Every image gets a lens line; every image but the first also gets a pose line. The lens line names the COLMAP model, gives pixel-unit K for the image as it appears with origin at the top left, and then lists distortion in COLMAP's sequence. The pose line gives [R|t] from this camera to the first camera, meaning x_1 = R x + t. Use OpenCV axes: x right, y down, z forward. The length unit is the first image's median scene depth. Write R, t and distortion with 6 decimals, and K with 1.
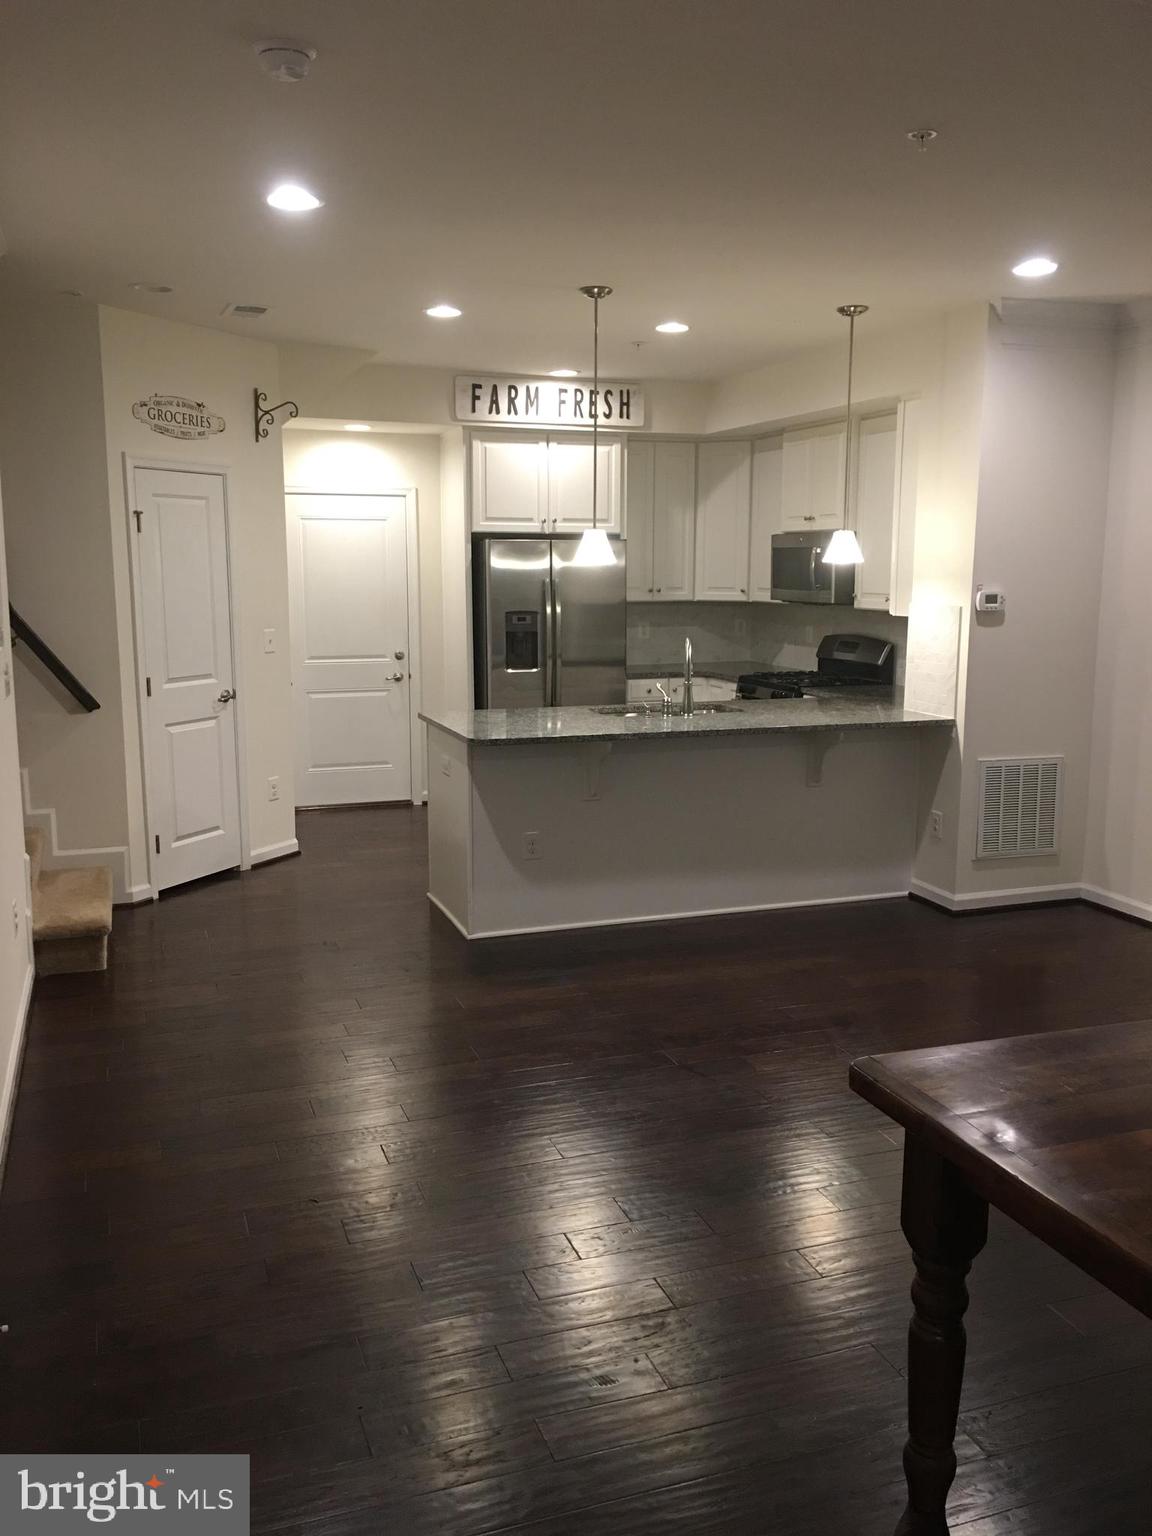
lens RADIAL K [[1304.7, 0, 579.3], [0, 1304.7, 765.4], [0, 0, 1]] dist [0.089729, -0.123054]
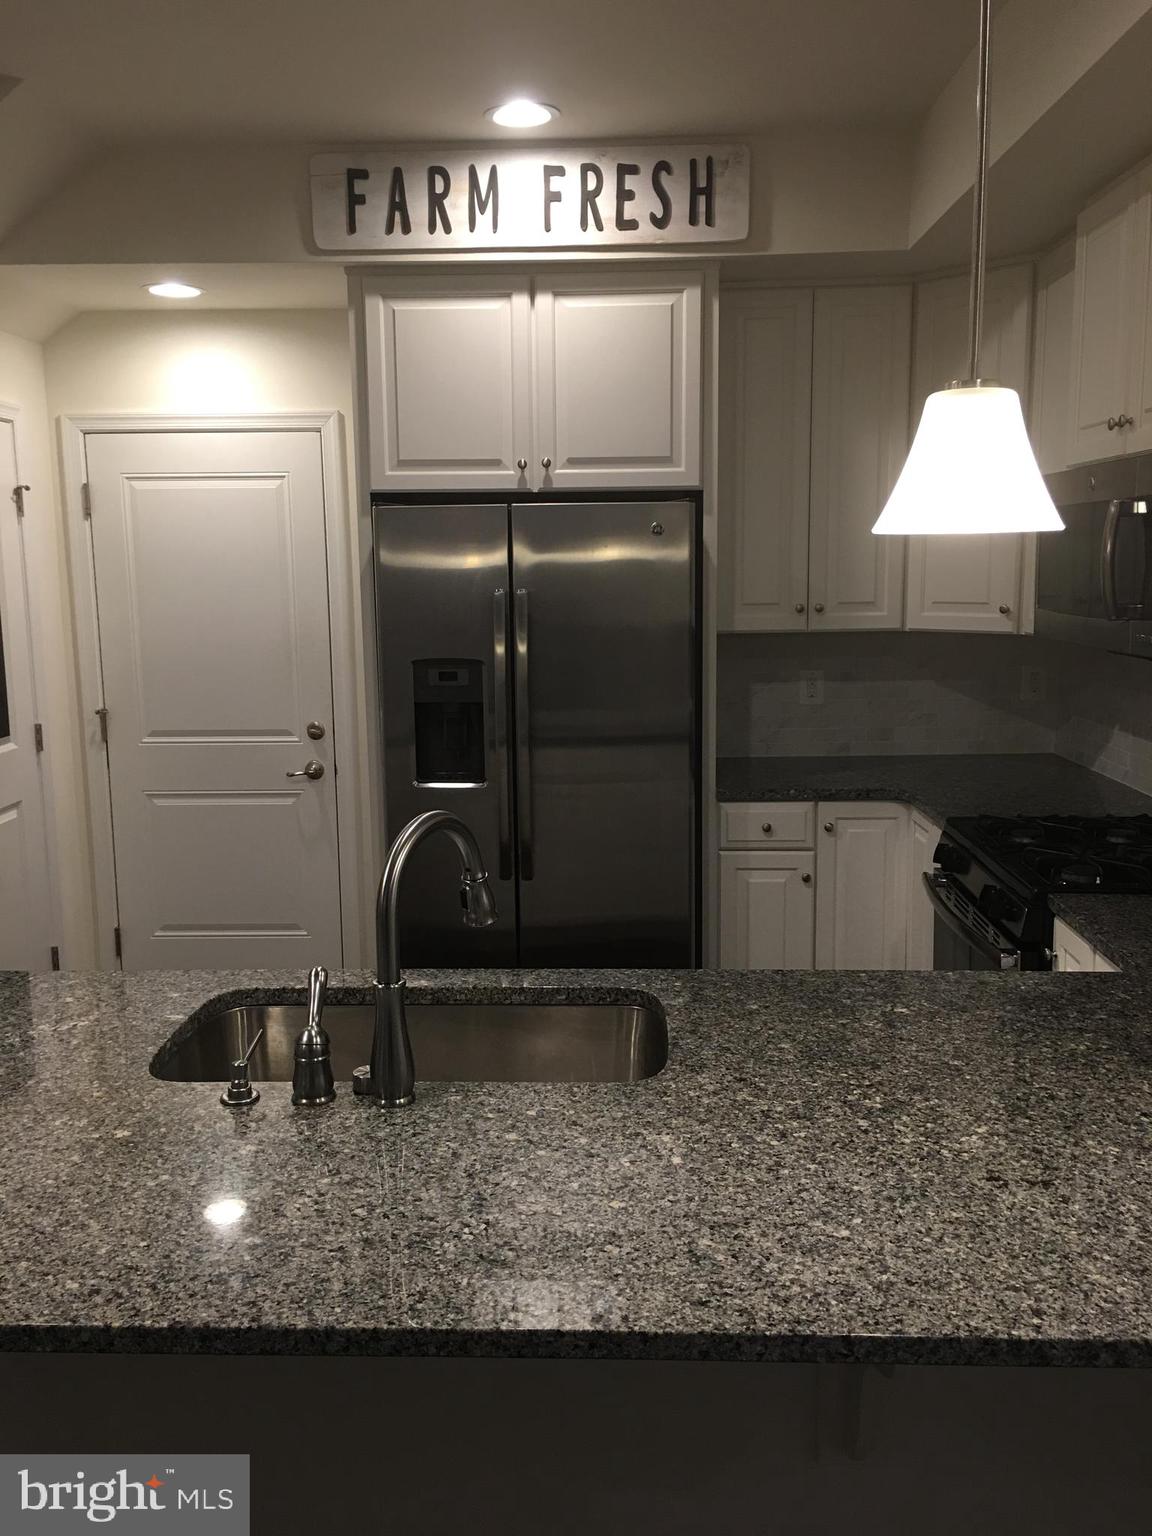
lens RADIAL K [[1304.7, 0, 574.5], [0, 1304.7, 761.4], [0, 0, 1]] dist [0.089729, -0.123054]
pose [[0.929496, 0.044028, -0.366196, 0.169443], [-0.043569, 0.999005, 0.009522, -0.088025], [0.366250, 0.007104, 0.930489, 0.584363]]
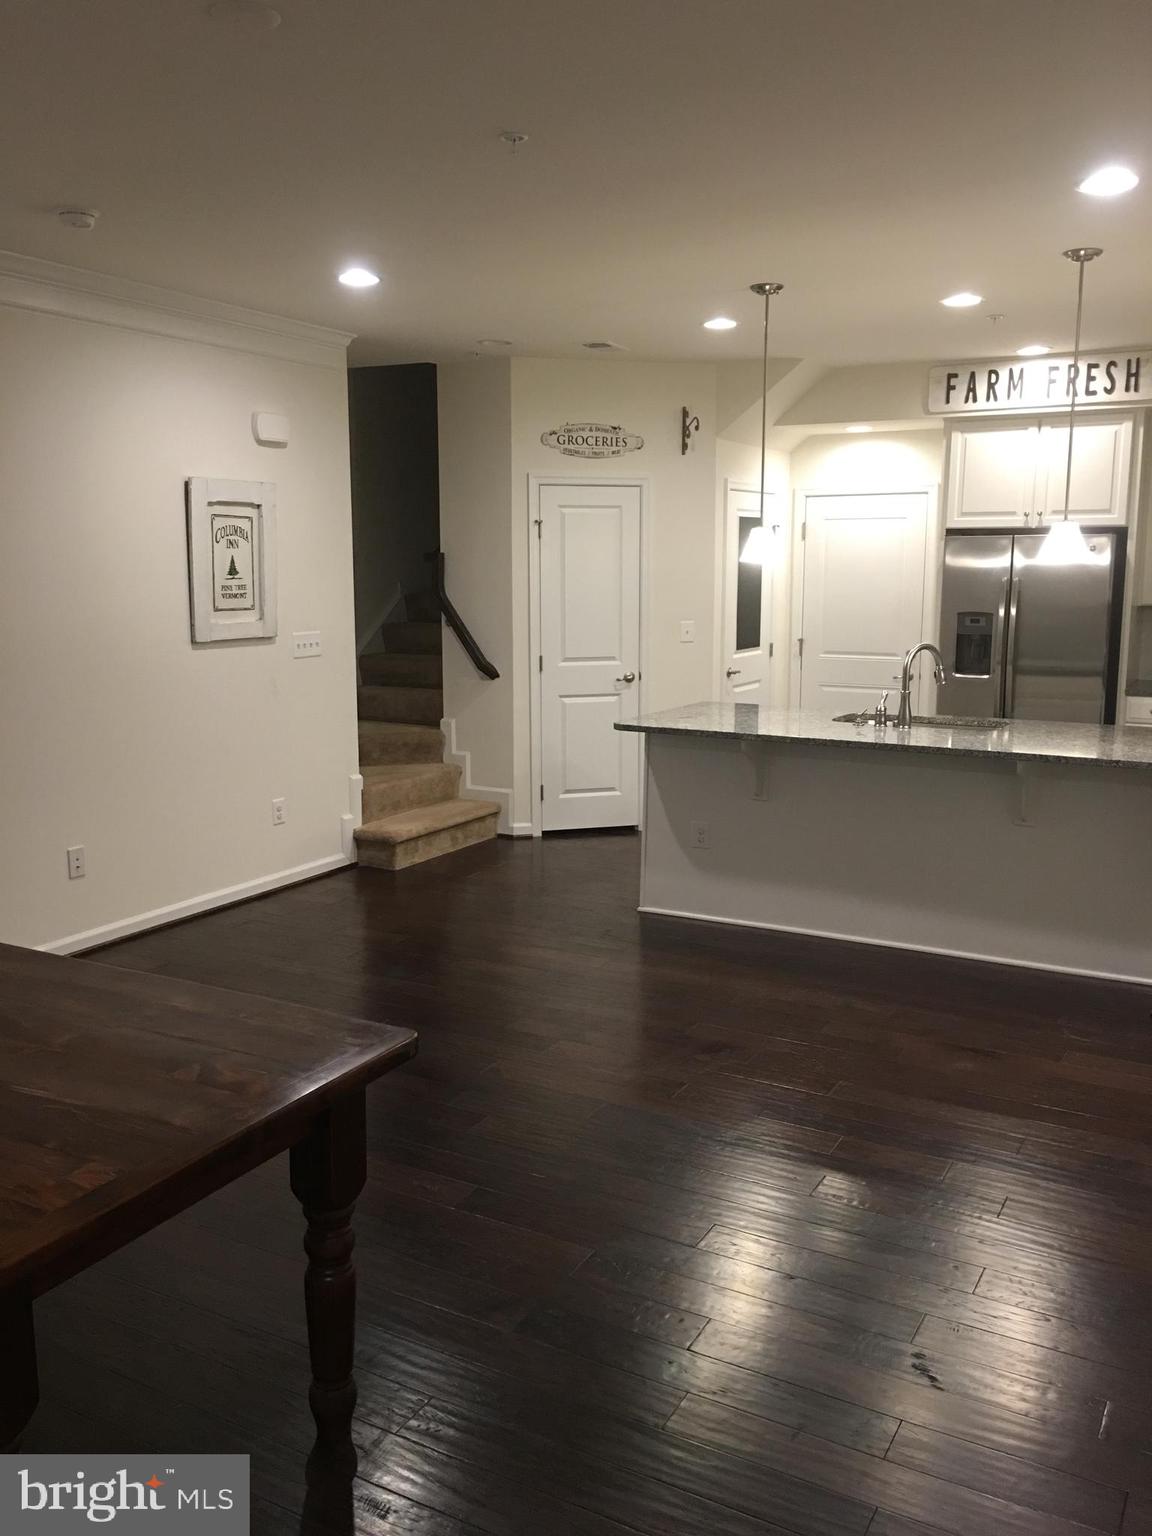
lens RADIAL K [[1304.7, 0, 577.1], [0, 1304.7, 760.3], [0, 0, 1]] dist [0.089729, -0.123054]
pose [[0.656475, 0.114058, -0.745675, 0.479722], [-0.116533, 0.991970, 0.049138, -0.026389], [0.745292, 0.054638, 0.664495, 0.172150]]
